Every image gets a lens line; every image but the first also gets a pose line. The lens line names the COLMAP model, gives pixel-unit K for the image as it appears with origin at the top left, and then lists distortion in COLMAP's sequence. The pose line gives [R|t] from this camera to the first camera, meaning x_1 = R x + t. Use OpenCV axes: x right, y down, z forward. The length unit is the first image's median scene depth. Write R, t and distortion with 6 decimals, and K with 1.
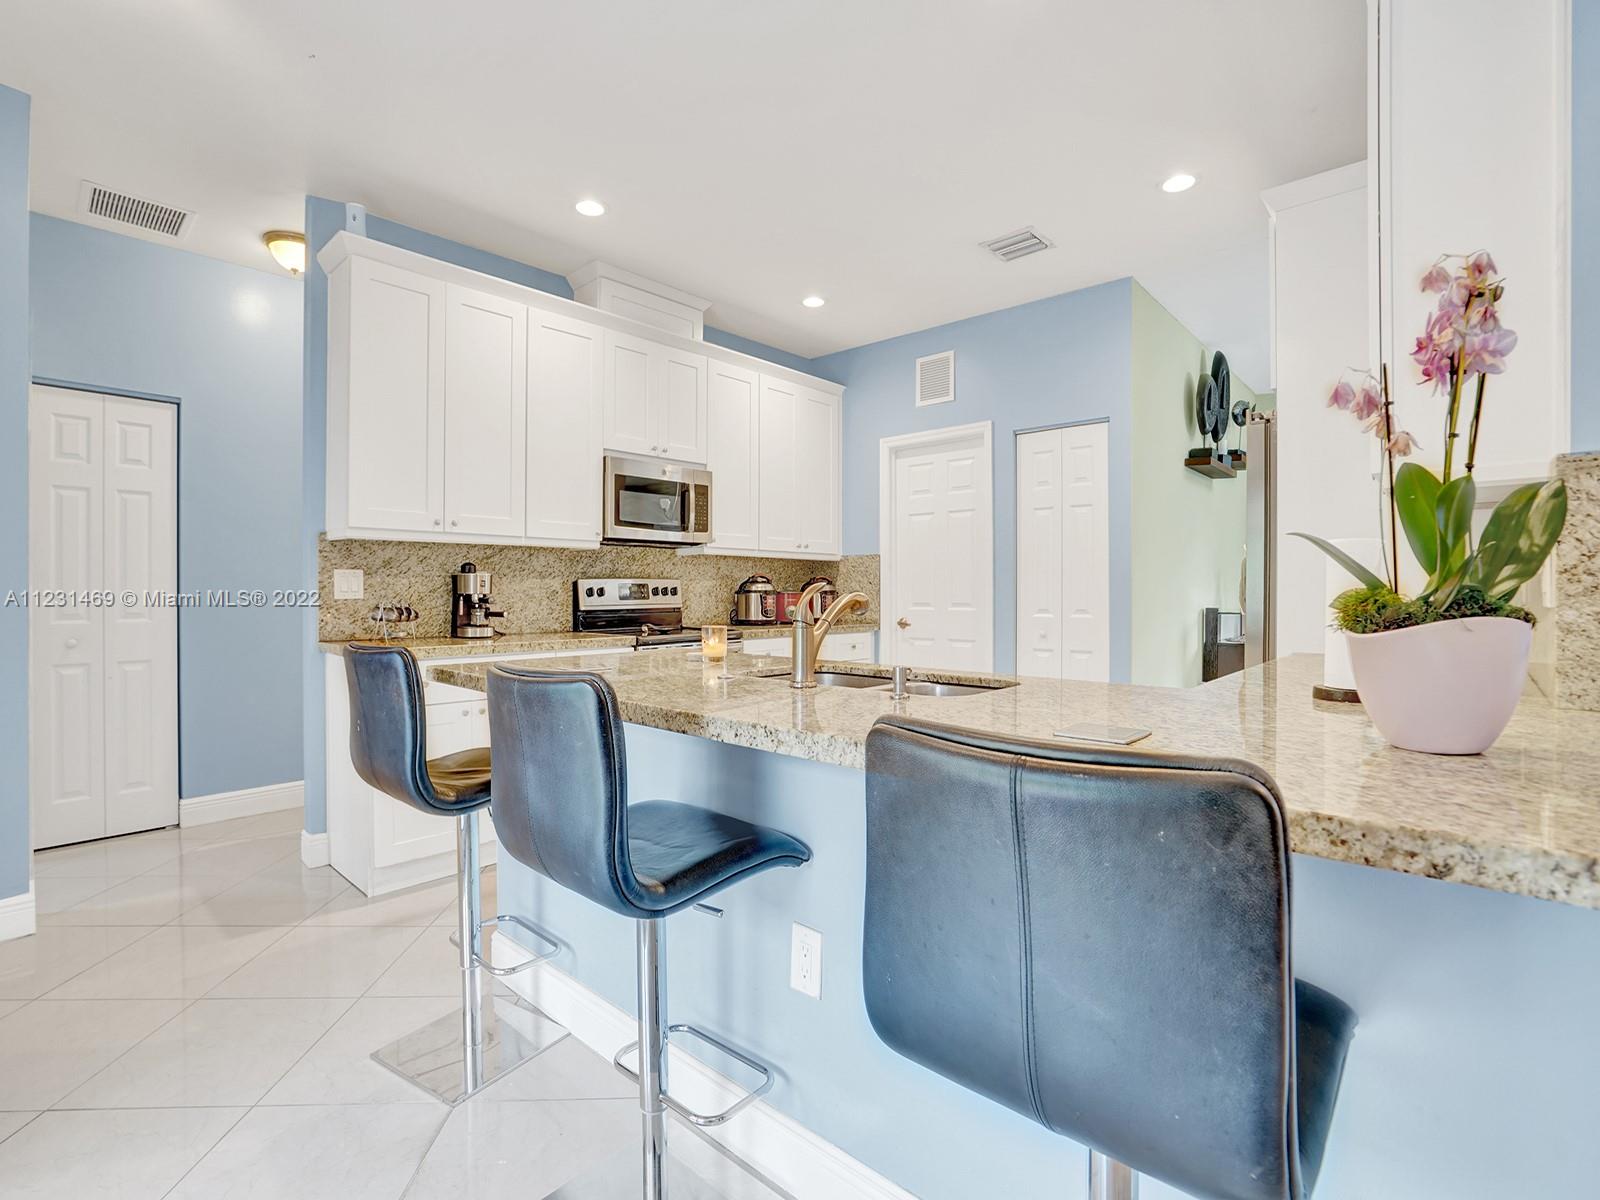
lens RADIAL K [[755.6, 0, 797.7], [0, 755.6, 595.2], [0, 0, 1]] dist [-0.059227, 0.018753]
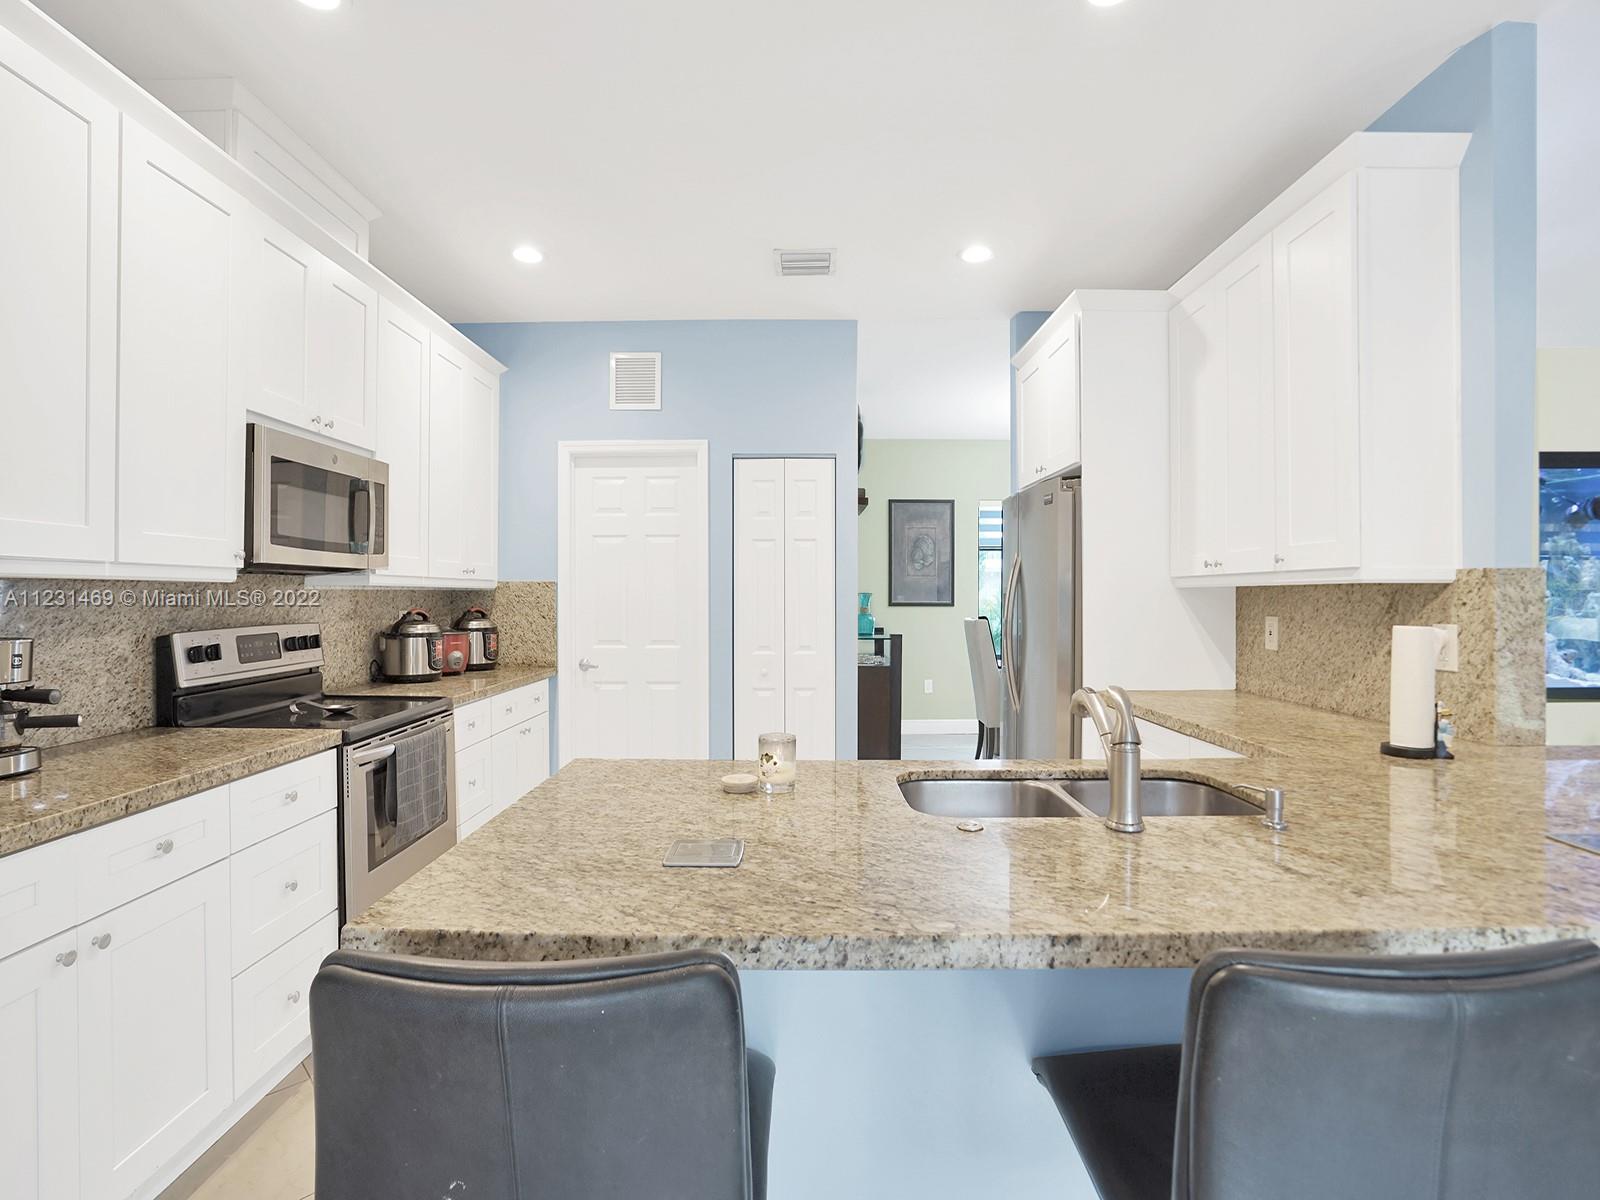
lens RADIAL K [[755.6, 0, 797.7], [0, 755.6, 595.2], [0, 0, 1]] dist [-0.059227, 0.018753]
pose [[0.746437, 0.000273, 0.665456, -0.280686], [0.003346, 0.999986, -0.004163, -0.041953], [-0.665448, 0.005334, 0.746425, 0.260554]]
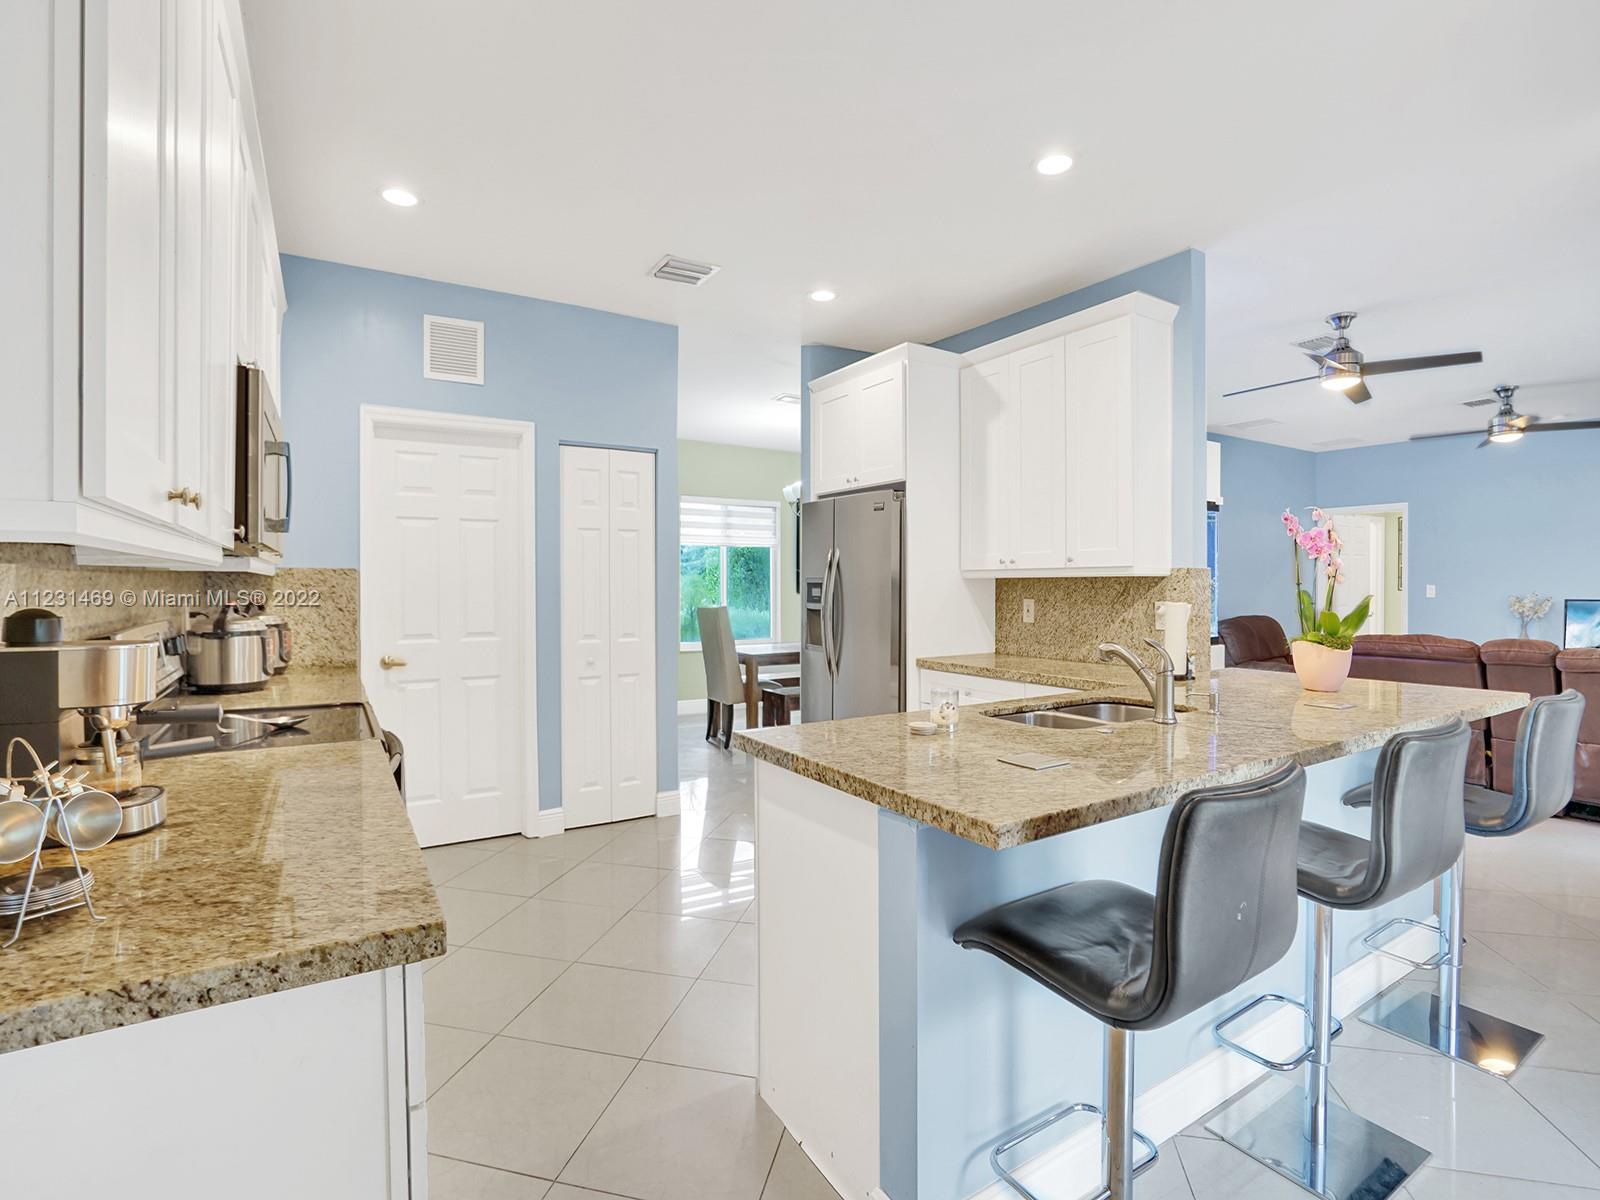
lens RADIAL K [[755.6, 0, 797.7], [0, 755.6, 595.2], [0, 0, 1]] dist [-0.059227, 0.018753]
pose [[0.282054, -0.012382, 0.959319, -0.522075], [0.005277, 0.999922, 0.011354, -0.041525], [-0.959384, 0.001860, 0.282097, 0.482599]]
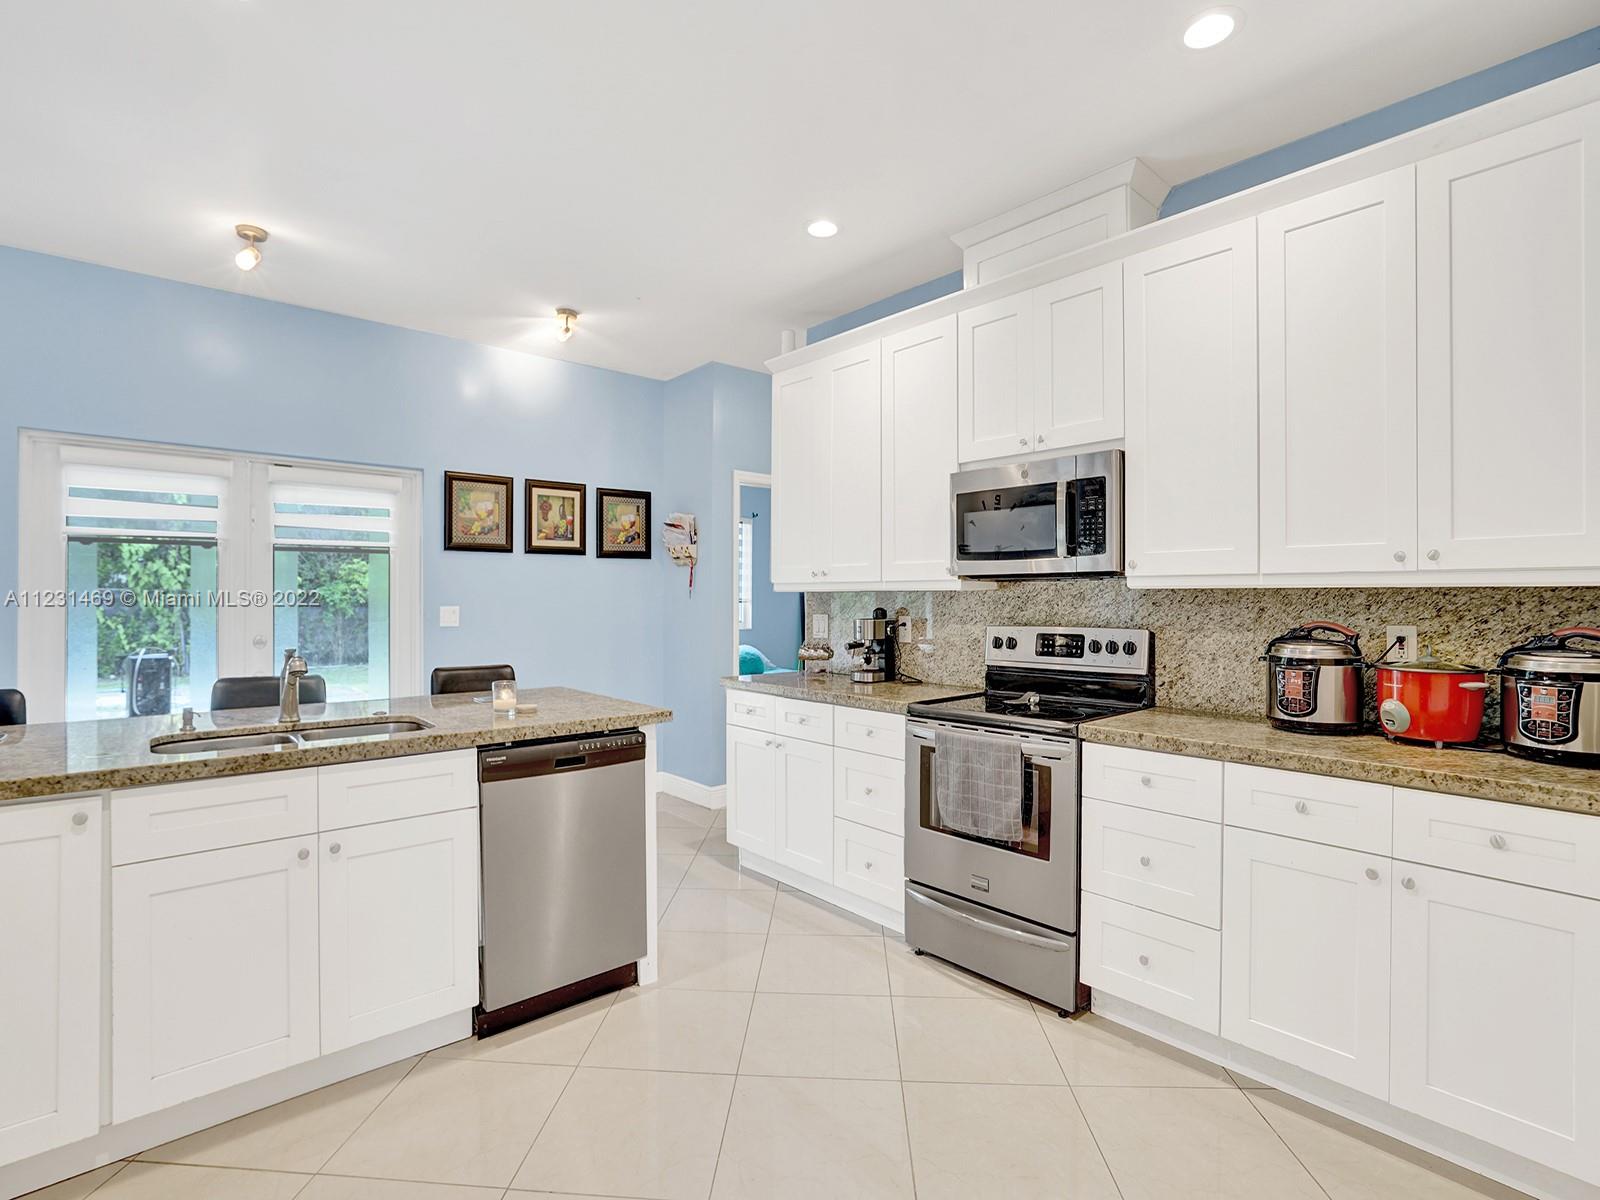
lens RADIAL K [[755.6, 0, 797.7], [0, 755.6, 595.2], [0, 0, 1]] dist [-0.059227, 0.018753]
pose [[-0.106045, -0.007592, -0.994332, 0.489183], [-0.010279, 0.999926, -0.006538, -0.043087], [0.994308, 0.009528, -0.106116, 0.809624]]
